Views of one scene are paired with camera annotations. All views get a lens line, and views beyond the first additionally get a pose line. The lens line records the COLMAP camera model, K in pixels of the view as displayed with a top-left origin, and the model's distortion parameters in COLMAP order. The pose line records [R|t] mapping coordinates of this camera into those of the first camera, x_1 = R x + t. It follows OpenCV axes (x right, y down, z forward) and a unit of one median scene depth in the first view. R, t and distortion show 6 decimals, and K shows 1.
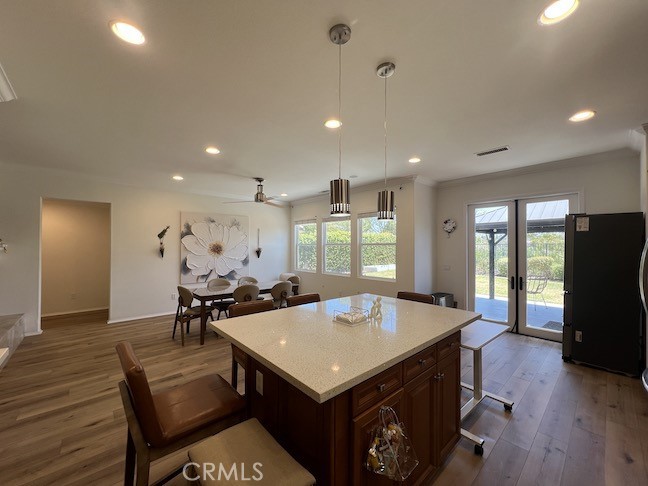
lens RADIAL K [[259.6, 0, 324.0], [0, 259.6, 243.0], [0, 0, 1]] dist [0.000015, 0.000022]
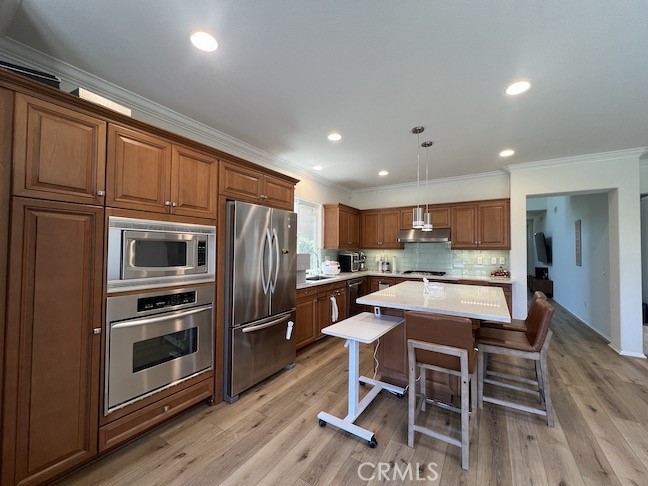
lens RADIAL K [[259.6, 0, 324.0], [0, 259.6, 243.0], [0, 0, 1]] dist [0.000015, 0.000022]
pose [[-0.964598, -0.015809, -0.263250, 0.517951], [-0.005648, 0.999211, -0.039310, 0.031596], [0.263664, -0.036432, -0.963926, 1.026396]]
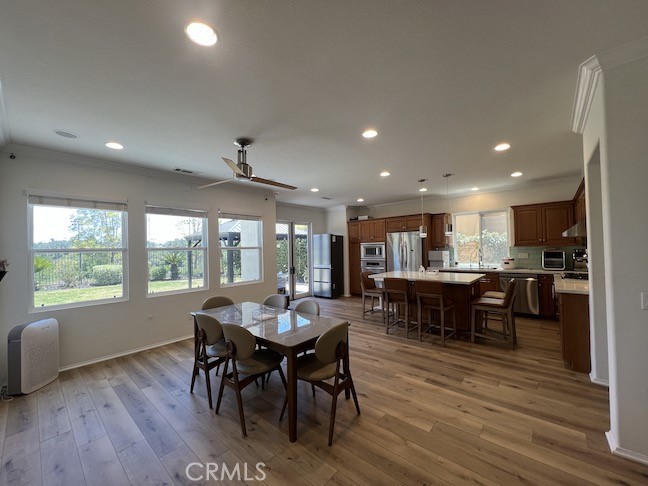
lens RADIAL K [[259.6, 0, 324.0], [0, 259.6, 243.0], [0, 0, 1]] dist [0.000015, 0.000022]
pose [[-0.118079, 0.020515, 0.992792, -1.013331], [0.009328, 0.999765, -0.019549, 0.008799], [-0.992960, 0.006952, -0.118242, 1.023616]]
